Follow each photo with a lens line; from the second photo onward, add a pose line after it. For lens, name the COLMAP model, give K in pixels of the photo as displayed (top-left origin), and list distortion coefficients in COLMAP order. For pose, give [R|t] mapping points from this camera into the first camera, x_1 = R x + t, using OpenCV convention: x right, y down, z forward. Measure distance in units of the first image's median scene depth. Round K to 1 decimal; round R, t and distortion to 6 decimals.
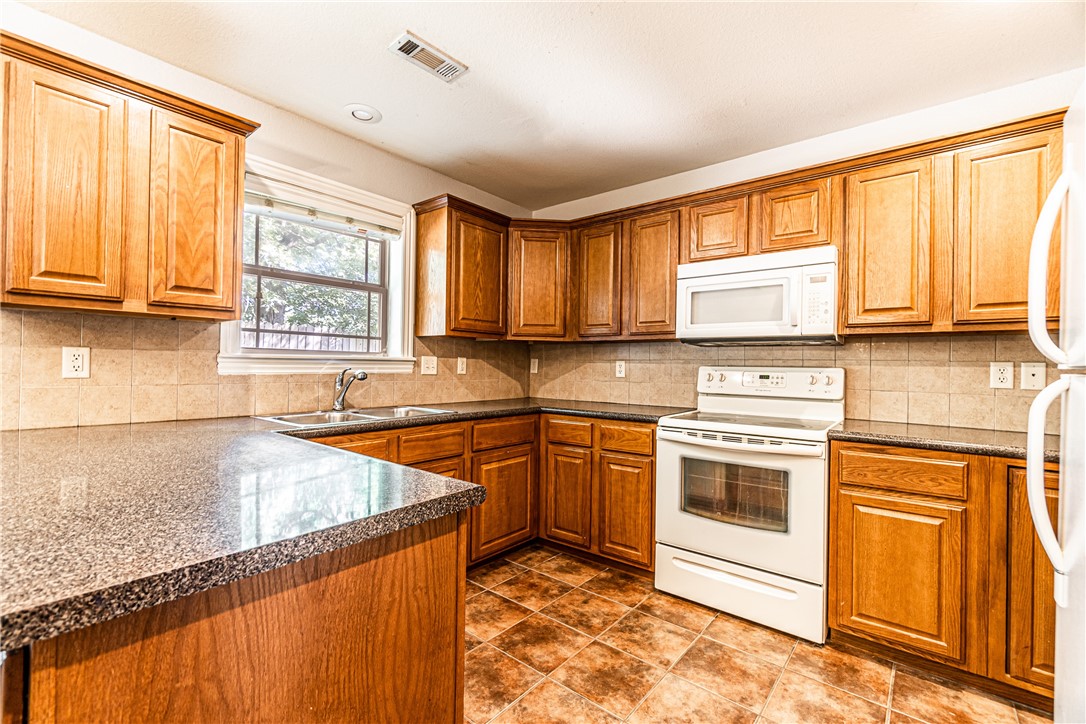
lens RADIAL K [[468.3, 0, 543.0], [0, 468.3, 362.0], [0, 0, 1]] dist [0.001433, 0.000916]
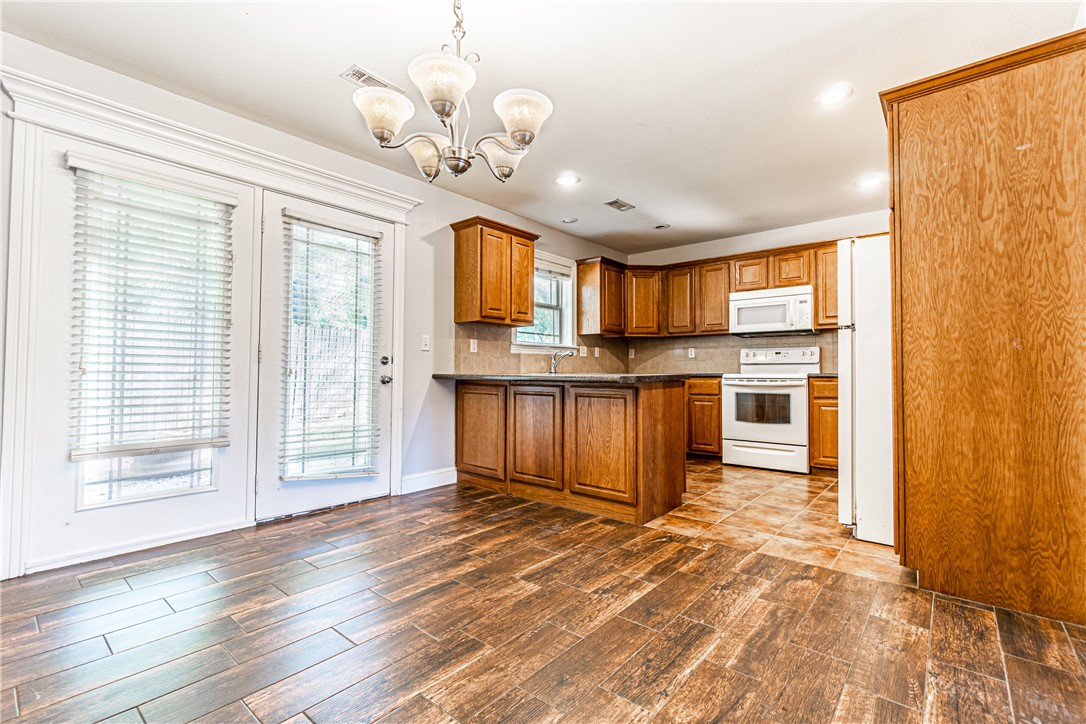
lens RADIAL K [[482.1, 0, 543.0], [0, 482.1, 362.0], [0, 0, 1]] dist [-0.003716, -0.000544]
pose [[0.999716, -0.014867, -0.018622, -0.390858], [0.014629, 0.999810, -0.012878, 0.072970], [0.018810, 0.012602, 0.999744, -0.854477]]
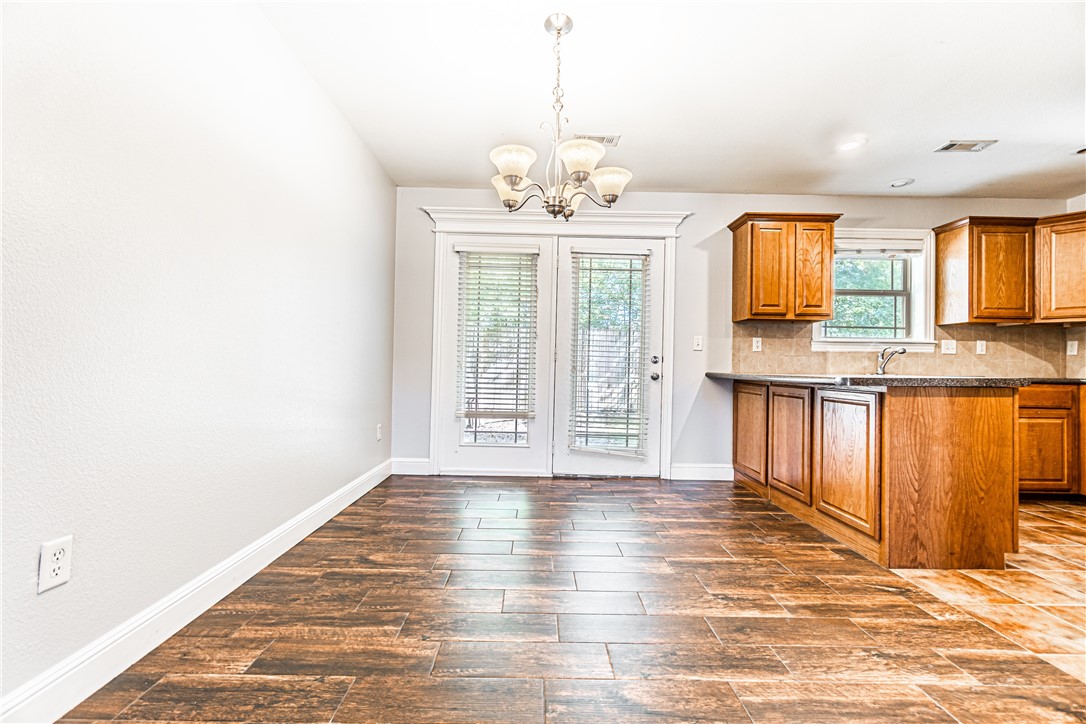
lens RADIAL K [[468.3, 0, 543.0], [0, 468.3, 362.0], [0, 0, 1]] dist [0.001433, 0.000916]
pose [[0.642098, -0.015151, -0.766473, 0.034957], [0.000551, 0.999814, -0.019301, 0.080600], [0.766622, 0.011971, 0.641987, -0.768417]]
